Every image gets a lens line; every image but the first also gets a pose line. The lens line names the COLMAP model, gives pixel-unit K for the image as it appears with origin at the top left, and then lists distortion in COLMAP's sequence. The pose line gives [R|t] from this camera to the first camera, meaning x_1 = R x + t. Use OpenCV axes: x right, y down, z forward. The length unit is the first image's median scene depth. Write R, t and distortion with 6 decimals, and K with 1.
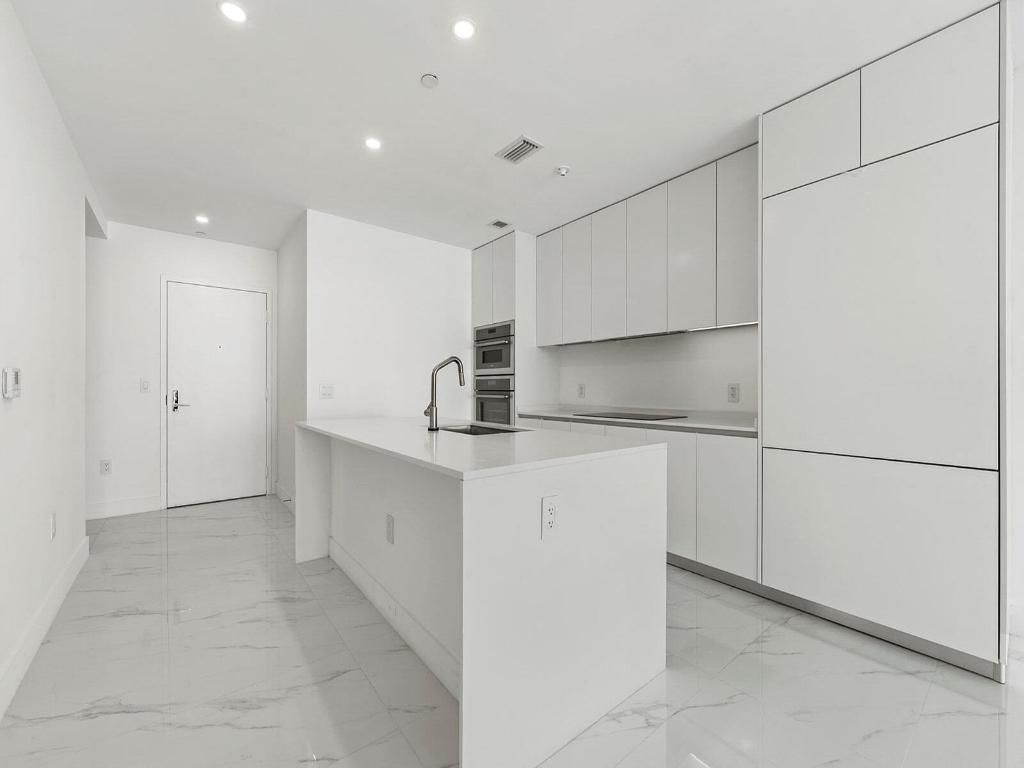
lens RADIAL K [[416.3, 0, 508.4], [0, 416.3, 386.8], [0, 0, 1]] dist [0.004873, 0.000541]
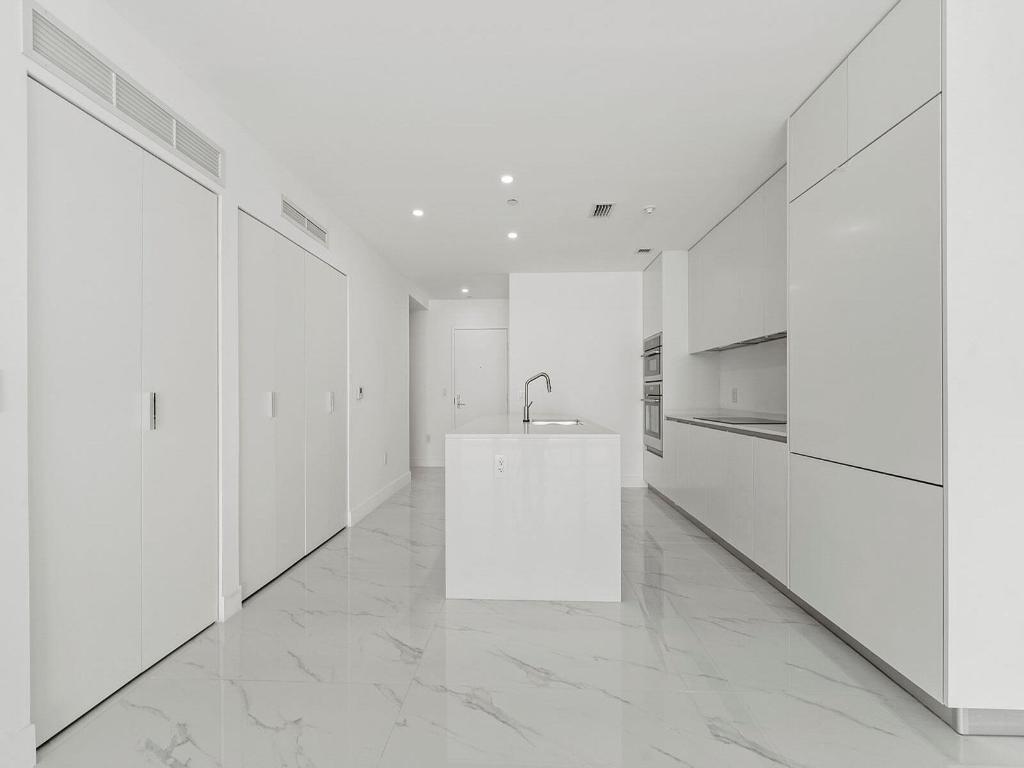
lens RADIAL K [[416.3, 0, 509.2], [0, 416.3, 391.2], [0, 0, 1]] dist [0.004873, 0.000541]
pose [[0.754993, -0.007089, -0.655694, 0.468682], [0.007310, 0.999970, -0.002394, -0.002303], [0.655692, -0.002986, 0.755023, -0.118731]]
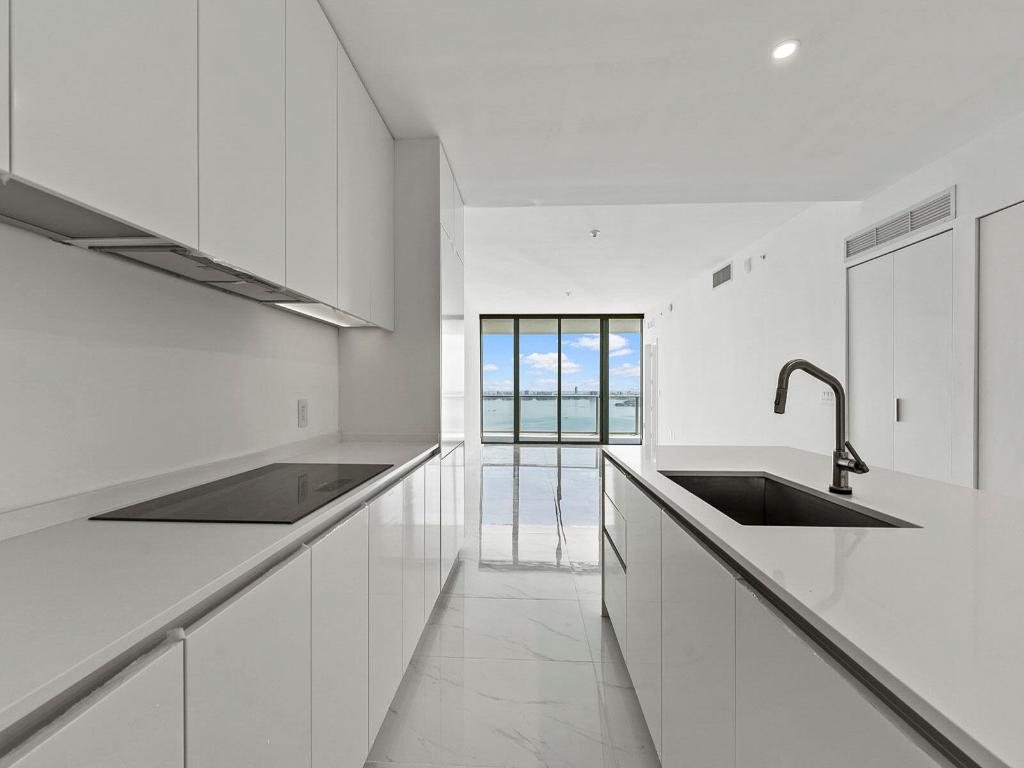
lens RADIAL K [[416.3, 0, 508.1], [0, 416.3, 392.7], [0, 0, 1]] dist [0.004873, 0.000541]
pose [[-0.760393, -0.011770, 0.649356, -0.121645], [-0.006977, 0.999926, 0.009955, -0.017888], [-0.649426, 0.003040, -0.760419, 1.049946]]
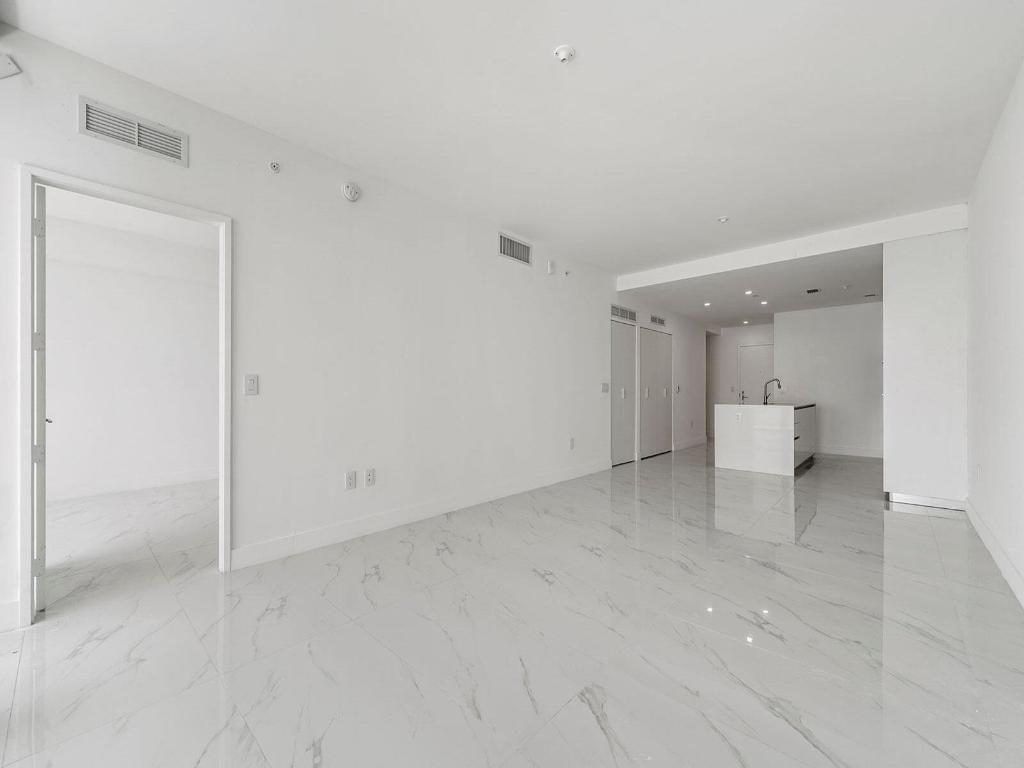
lens RADIAL K [[416.3, 0, 511.2], [0, 416.3, 384.5], [0, 0, 1]] dist [0.004873, 0.000541]
pose [[0.158336, -0.013983, -0.987286, 1.523691], [-0.000595, 0.999898, -0.014257, 0.006063], [0.987385, 0.002845, 0.158312, -0.789322]]
